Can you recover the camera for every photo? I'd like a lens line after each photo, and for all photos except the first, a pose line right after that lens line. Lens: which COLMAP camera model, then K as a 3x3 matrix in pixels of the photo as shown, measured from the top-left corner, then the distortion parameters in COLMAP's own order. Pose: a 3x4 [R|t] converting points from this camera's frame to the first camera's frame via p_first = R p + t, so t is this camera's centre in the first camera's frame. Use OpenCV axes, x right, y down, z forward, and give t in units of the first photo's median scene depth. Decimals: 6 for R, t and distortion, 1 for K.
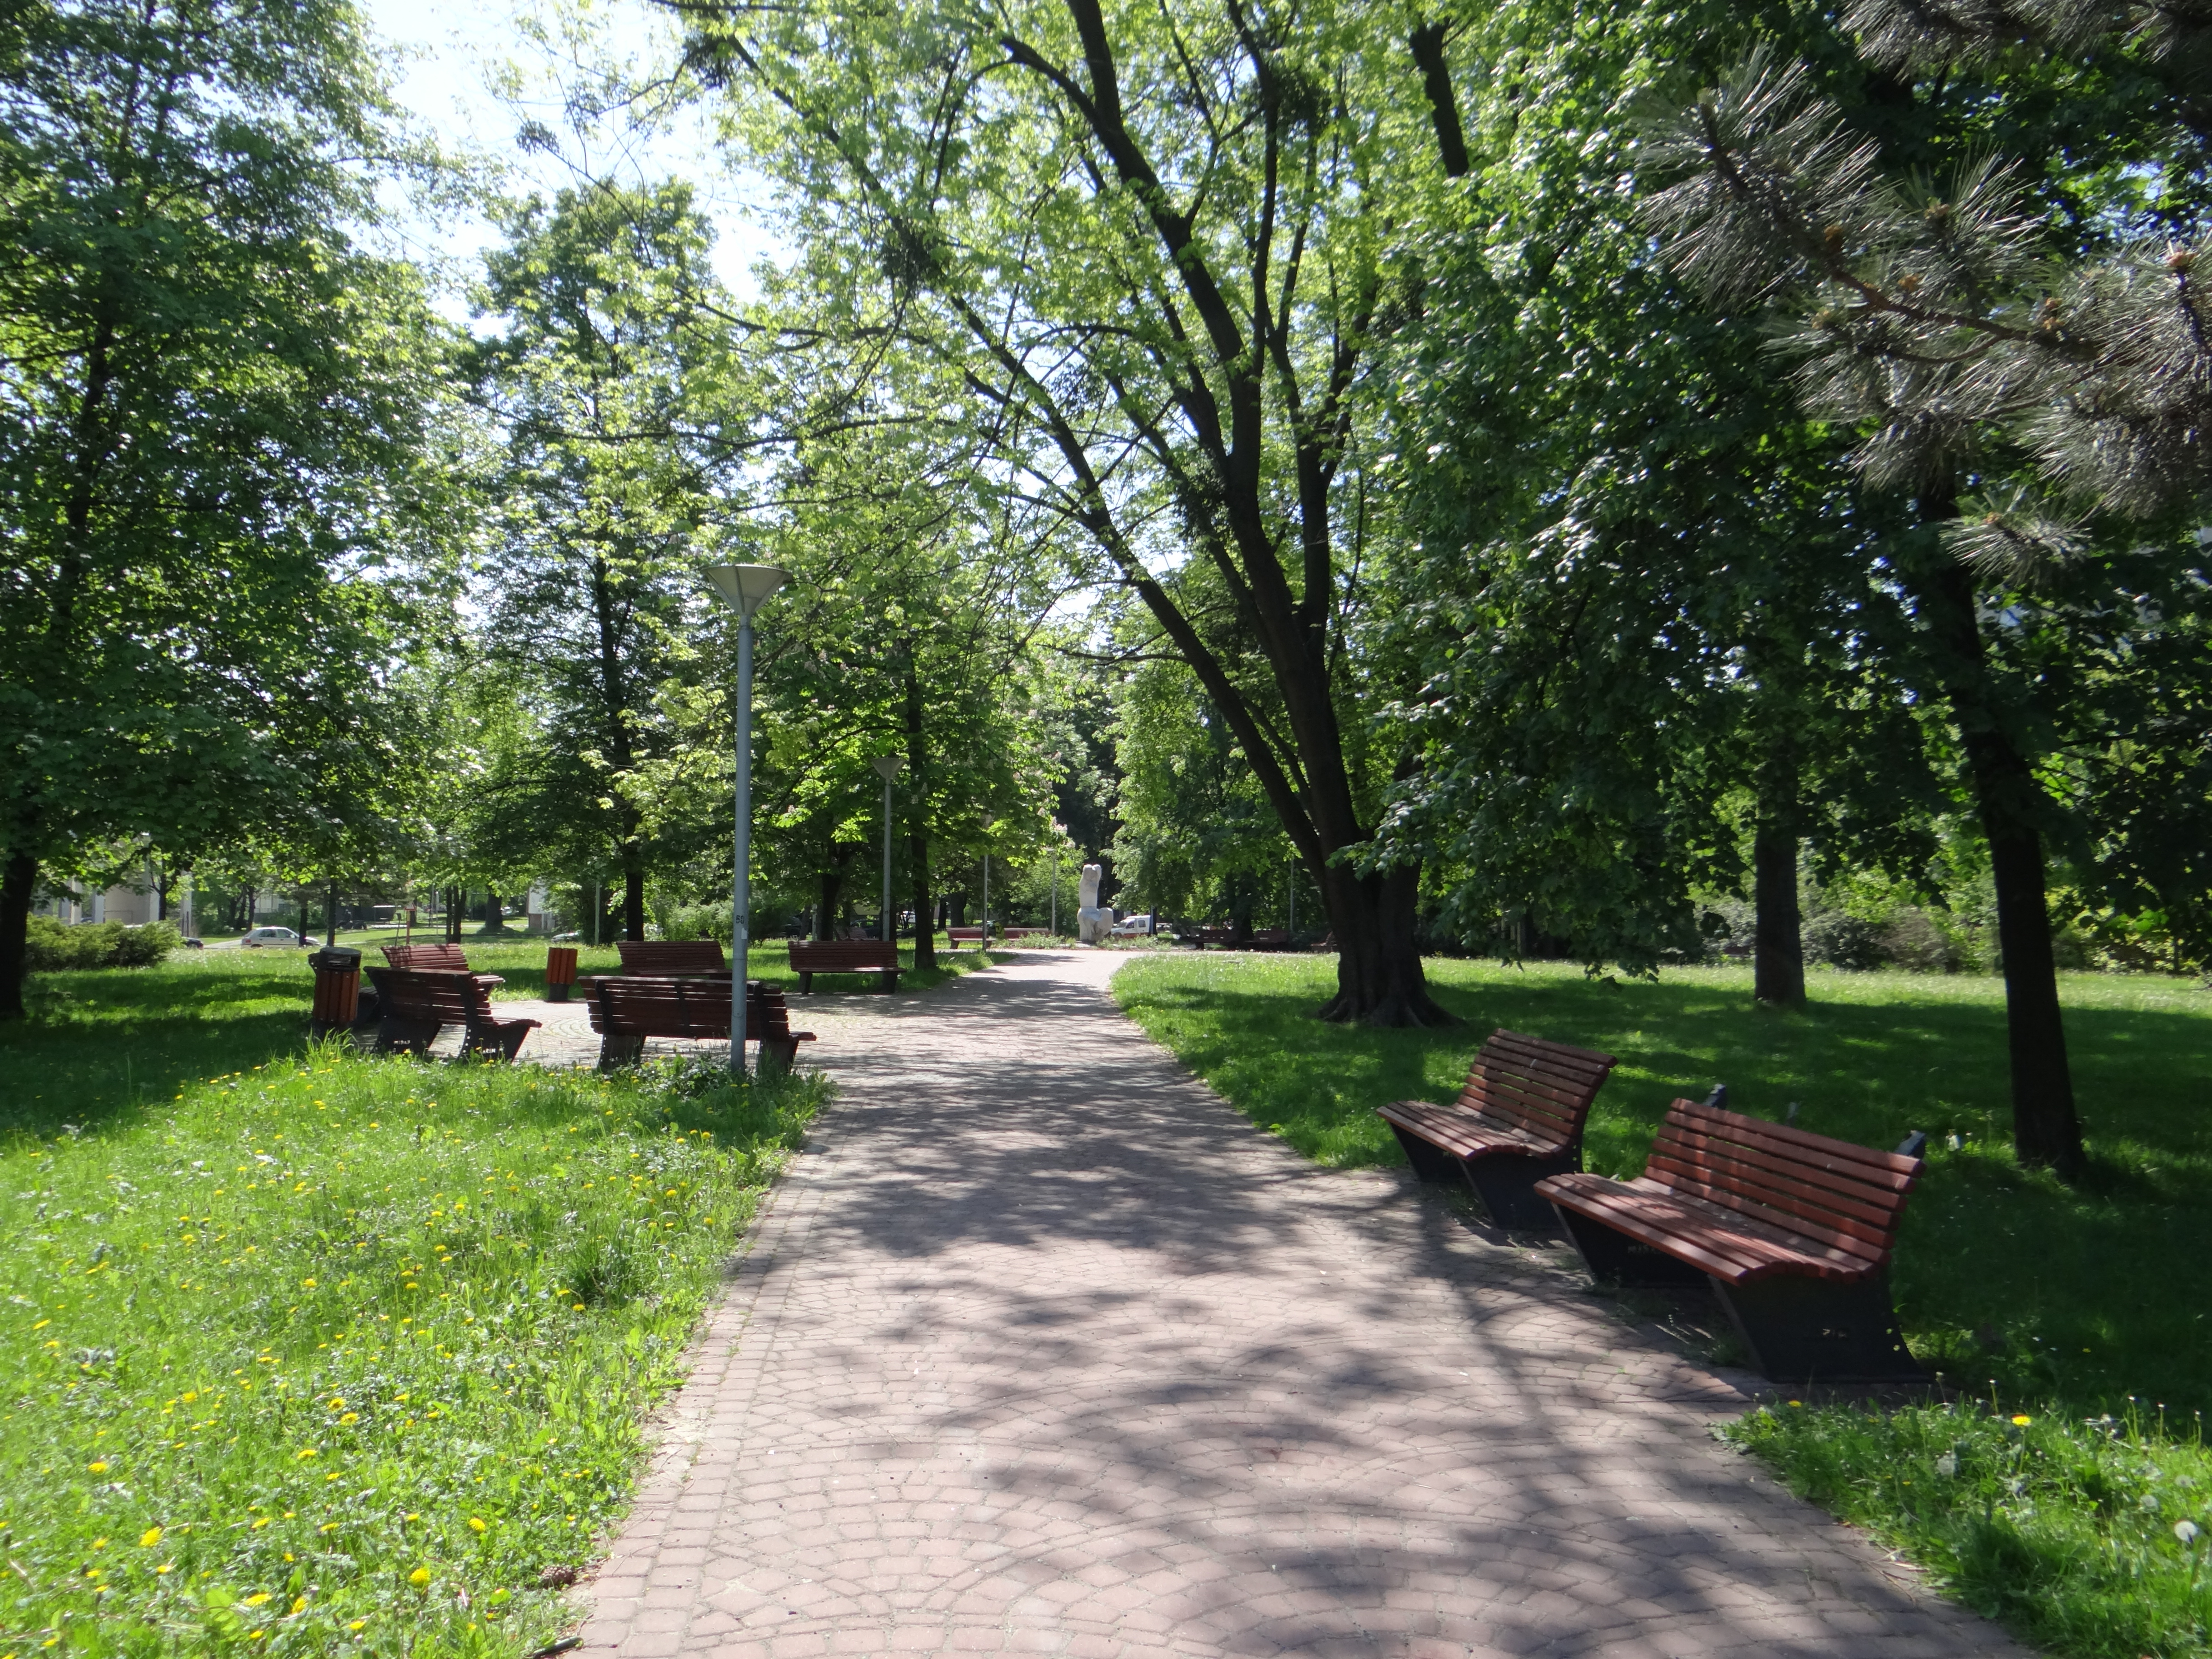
lens RADIAL K [[1789.5, 0, 1106.0], [0, 1789.5, 829.5], [0, 0, 1]] dist [-0.001179, 0.000310]
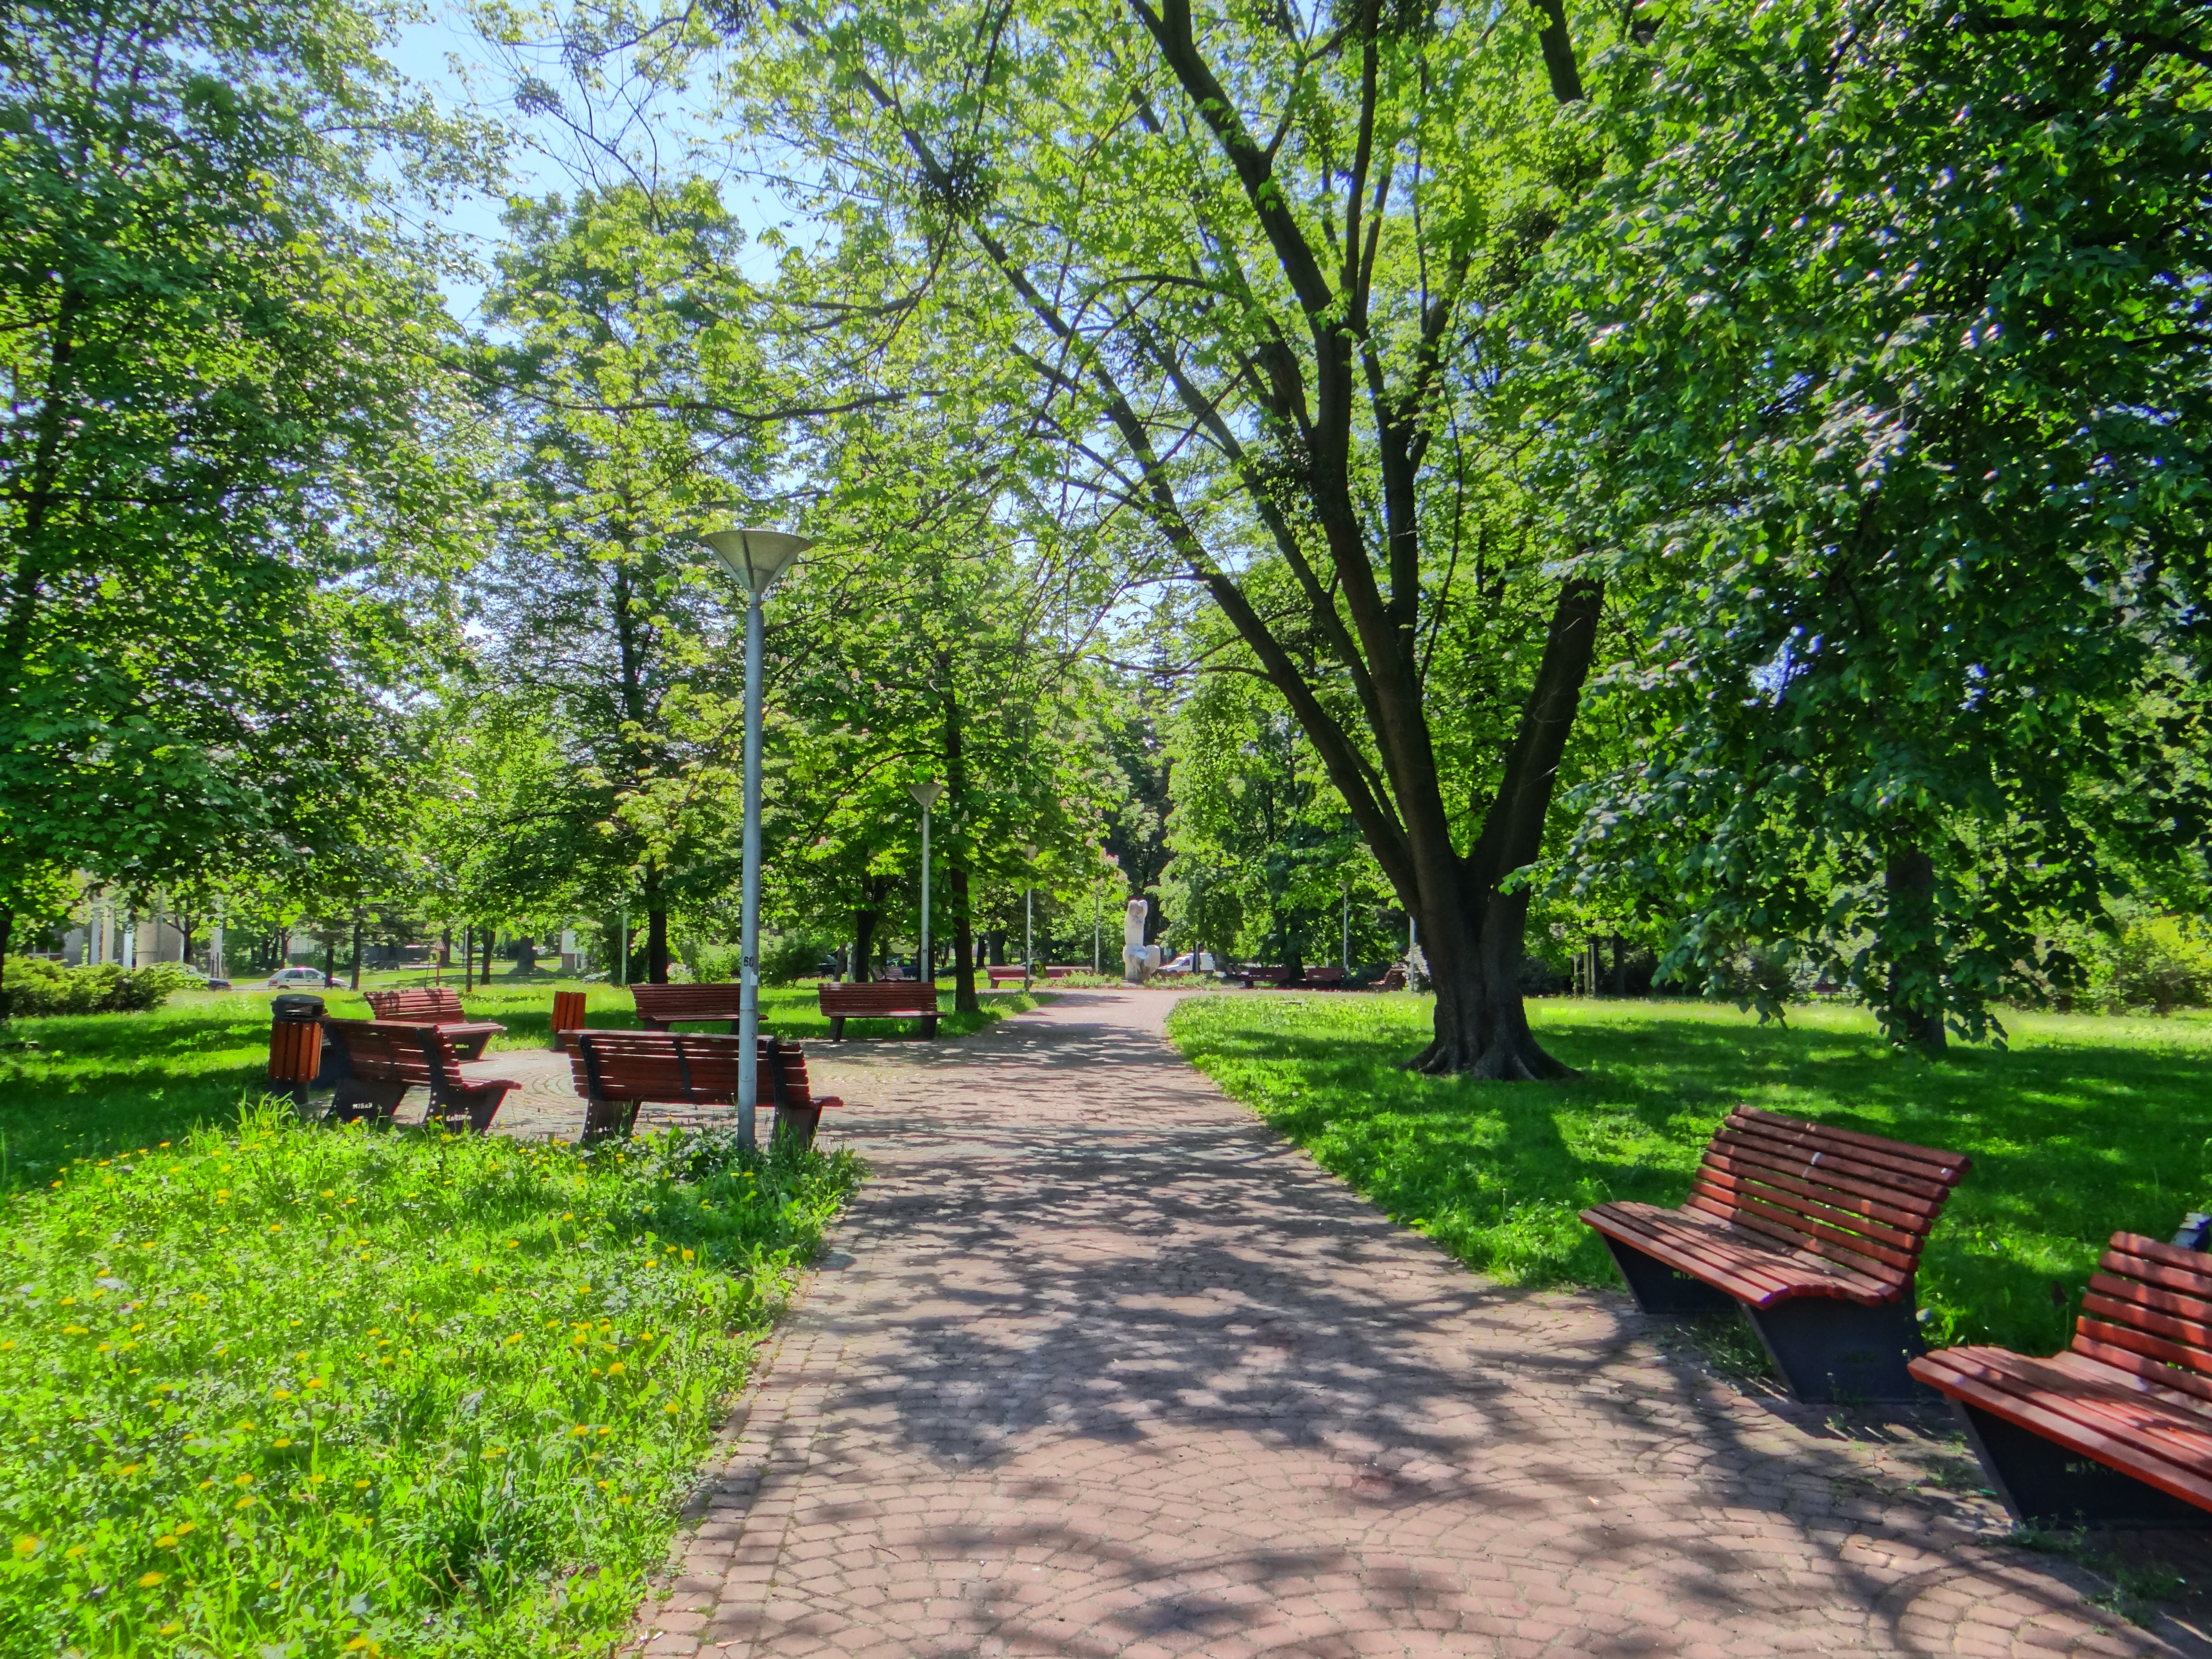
lens RADIAL K [[1789.5, 0, 1106.0], [0, 1789.5, 829.5], [0, 0, 1]] dist [-0.001179, 0.000310]
pose [[0.999780, -0.005096, -0.020370, -0.013484], [0.004674, 0.999775, -0.020683, 0.004098], [0.020471, 0.020583, 0.999579, 0.104057]]
